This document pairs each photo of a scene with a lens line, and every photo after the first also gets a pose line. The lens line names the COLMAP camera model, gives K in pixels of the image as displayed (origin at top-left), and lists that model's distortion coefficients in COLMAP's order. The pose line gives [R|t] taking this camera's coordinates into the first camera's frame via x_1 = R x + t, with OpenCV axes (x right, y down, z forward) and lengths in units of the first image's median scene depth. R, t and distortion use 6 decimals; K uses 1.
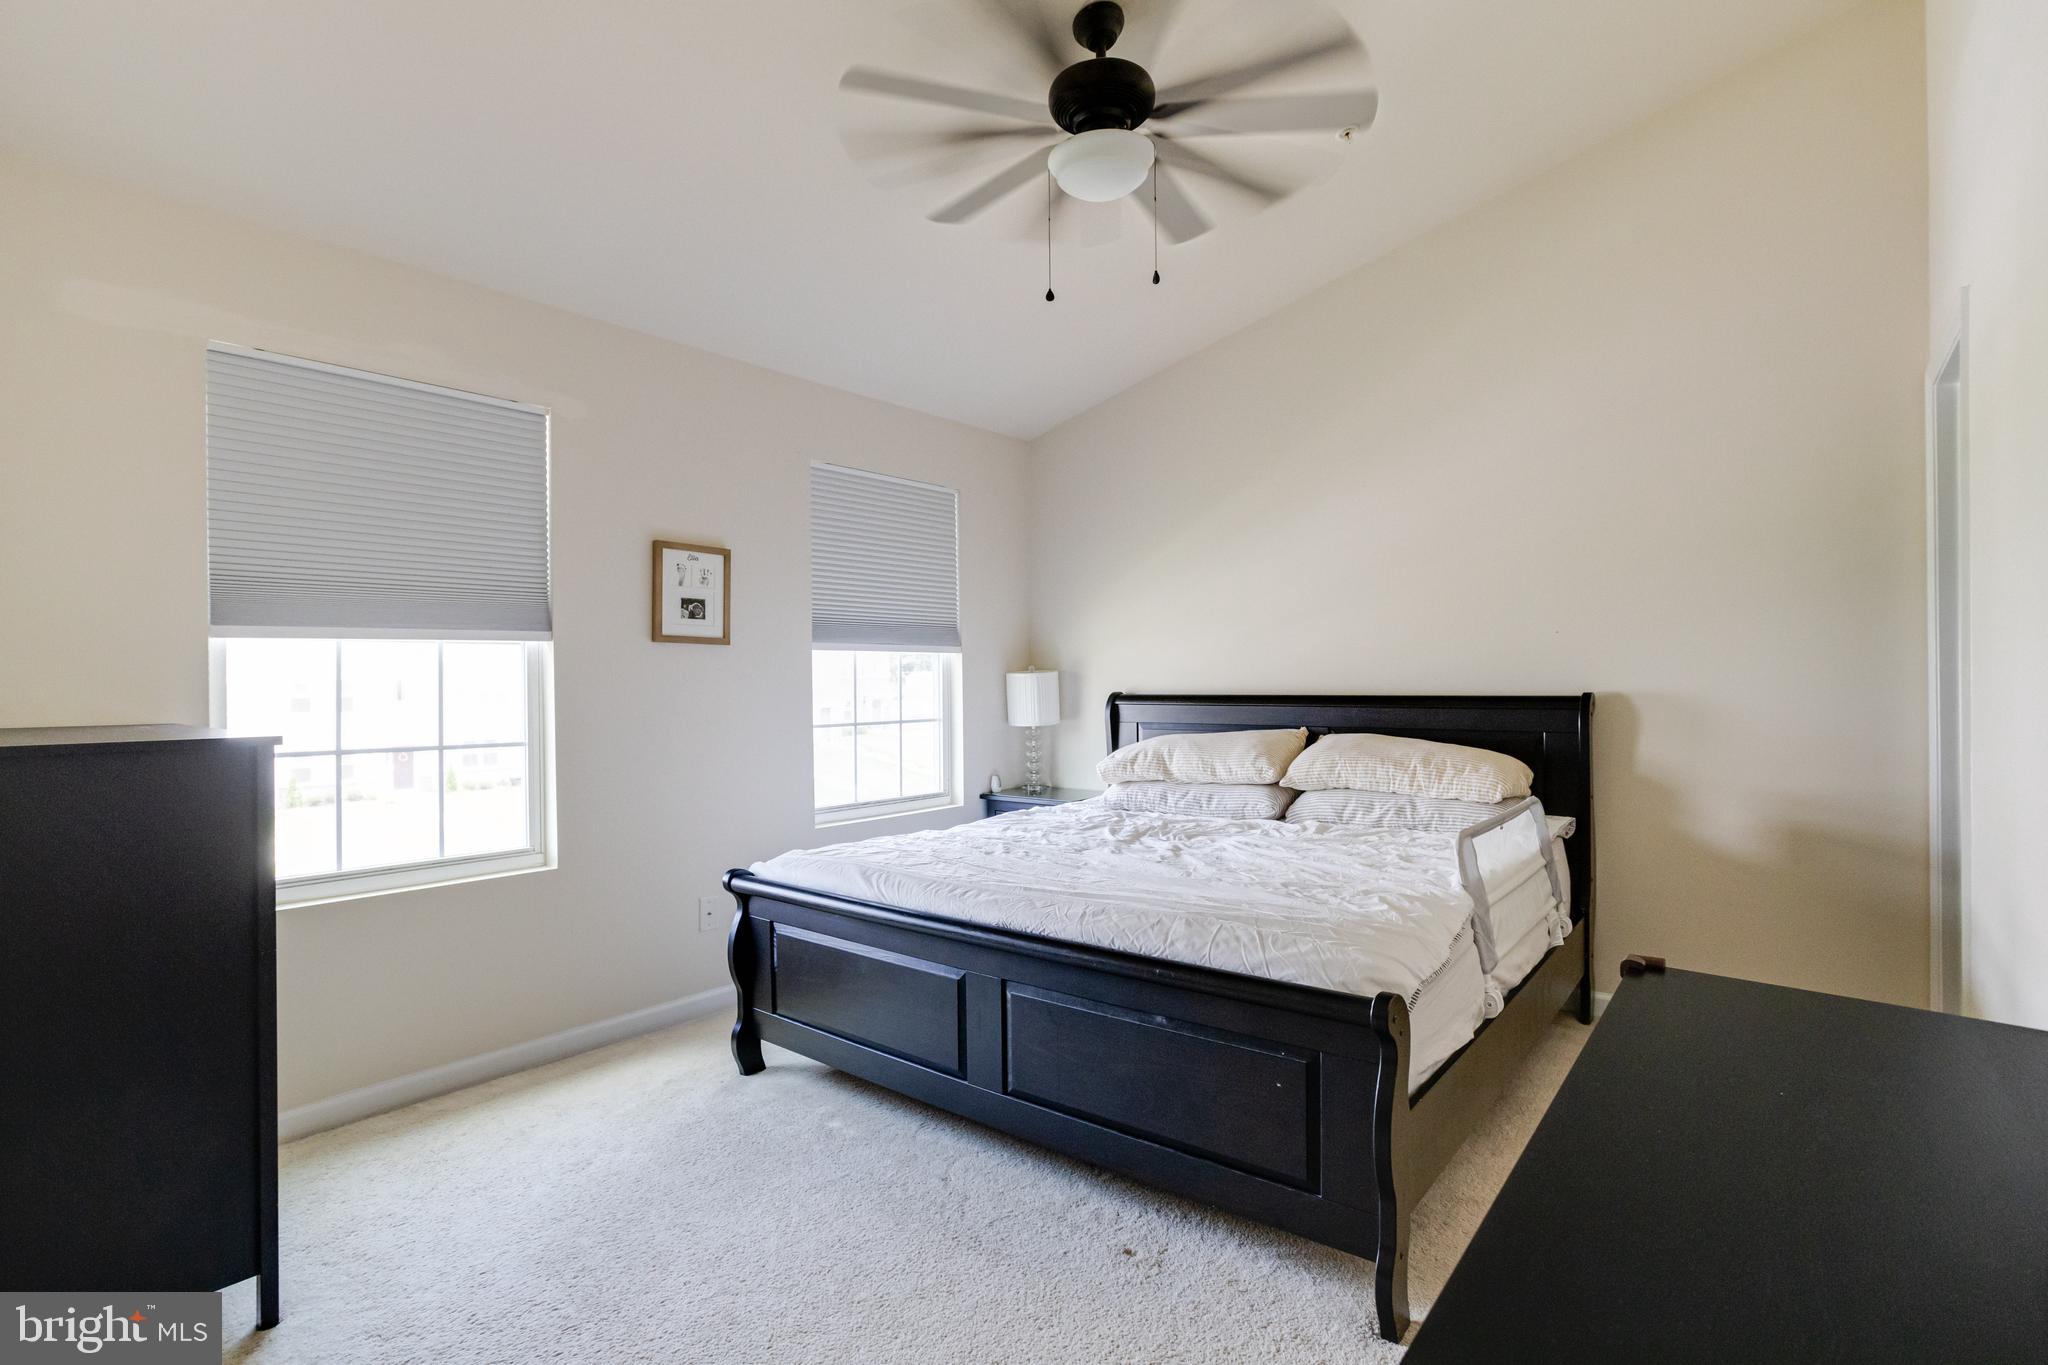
lens RADIAL K [[993.9, 0, 983.6], [0, 993.9, 668.6], [0, 0, 1]] dist [-0.020023, 0.000259]
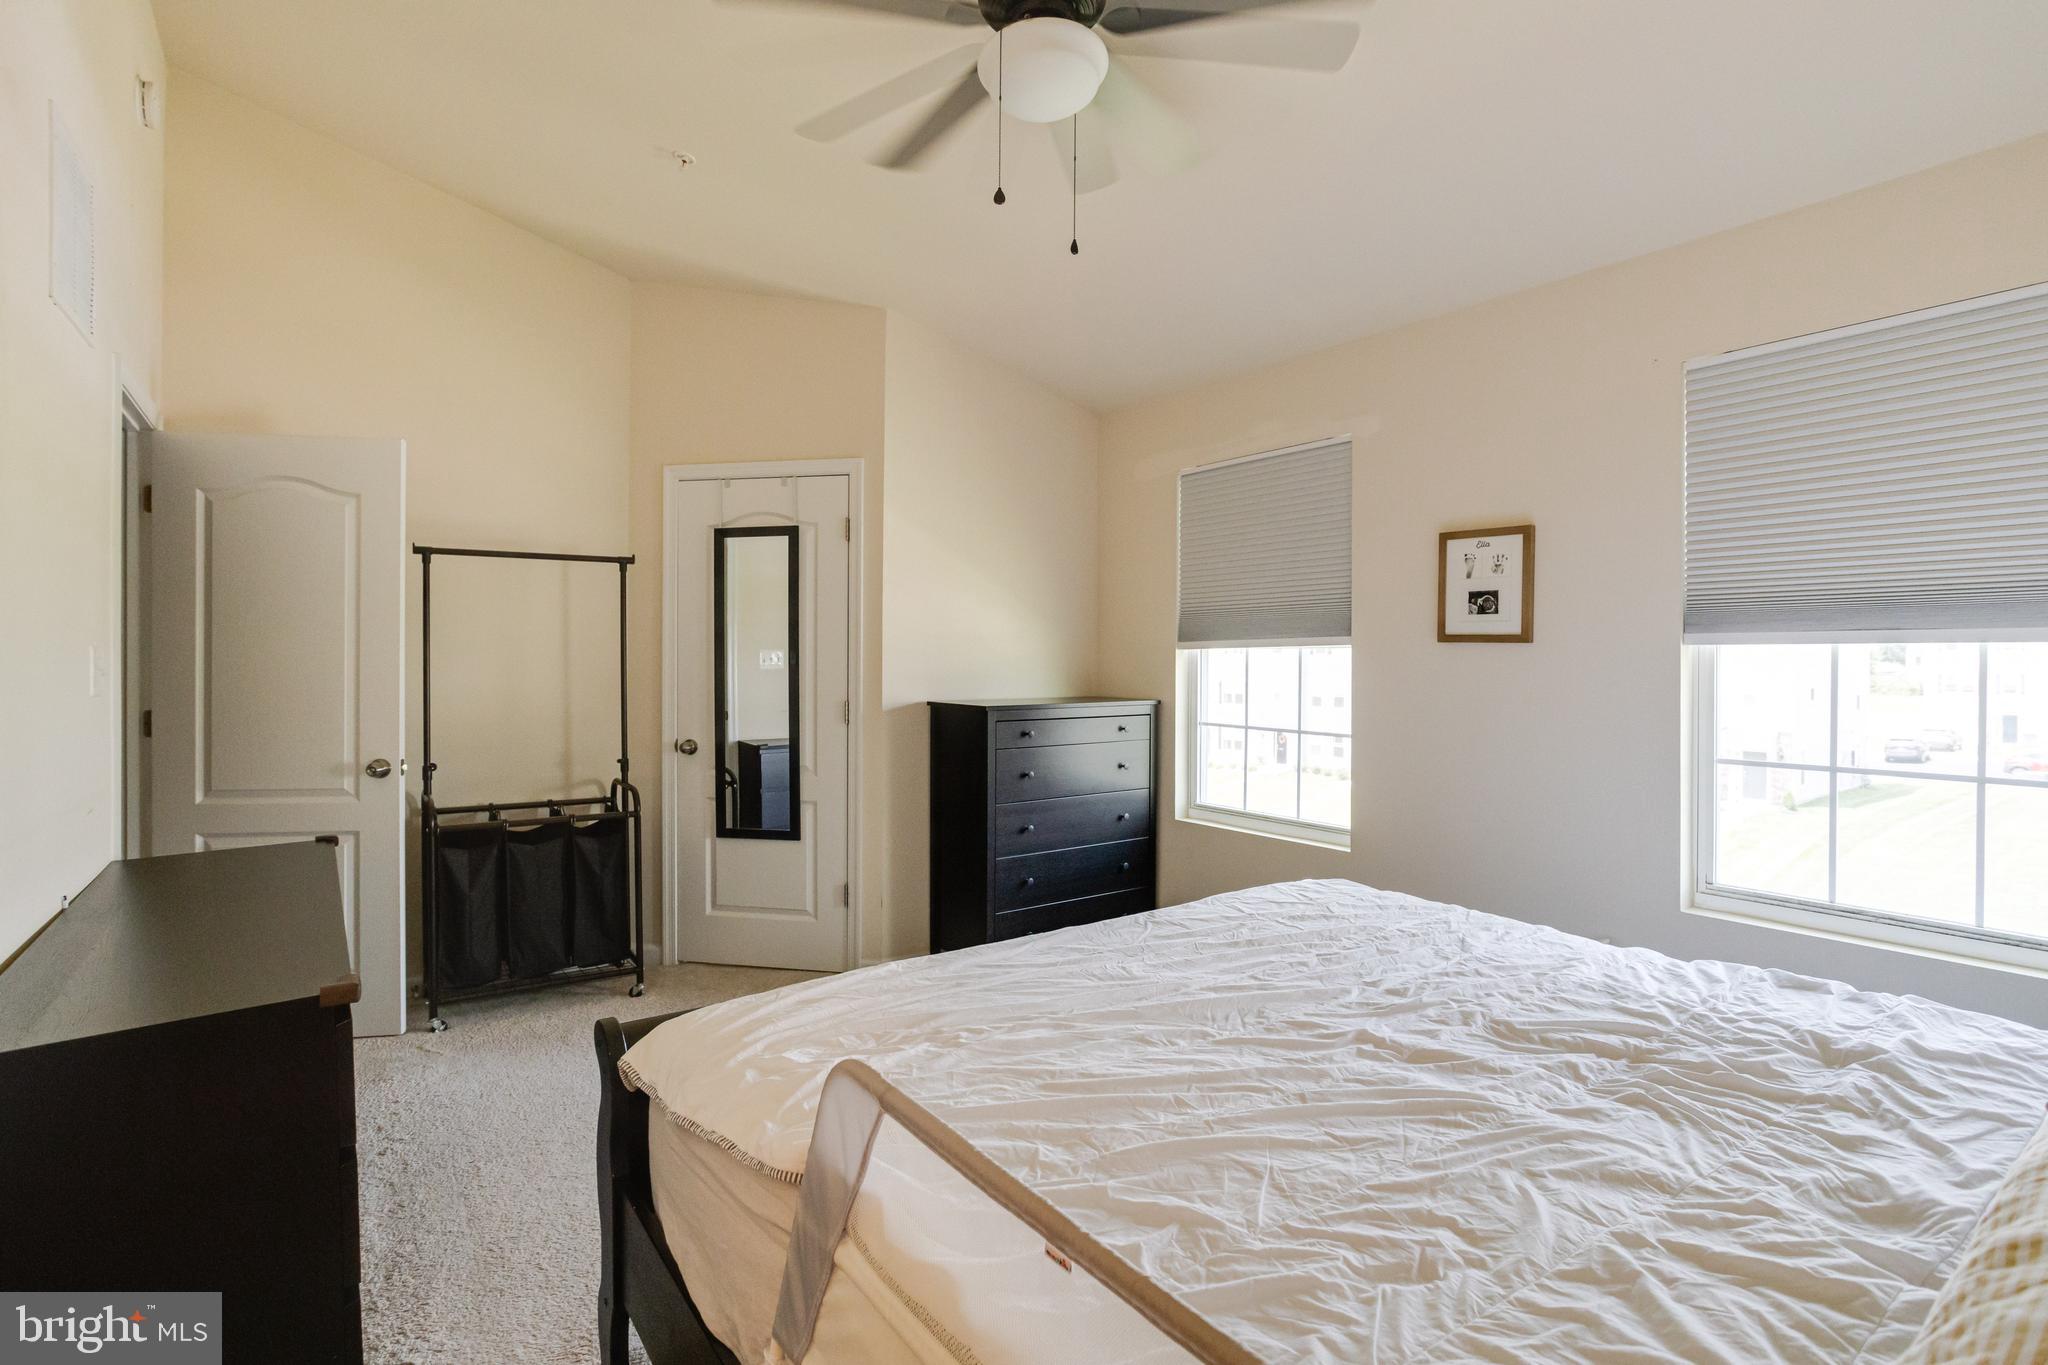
lens RADIAL K [[993.9, 0, 983.6], [0, 993.9, 668.6], [0, 0, 1]] dist [-0.020023, 0.000259]
pose [[-0.273610, -0.001512, -0.961839, 0.666150], [-0.012535, 0.999919, 0.001994, 0.001471], [0.961759, 0.012603, -0.273607, 0.820406]]
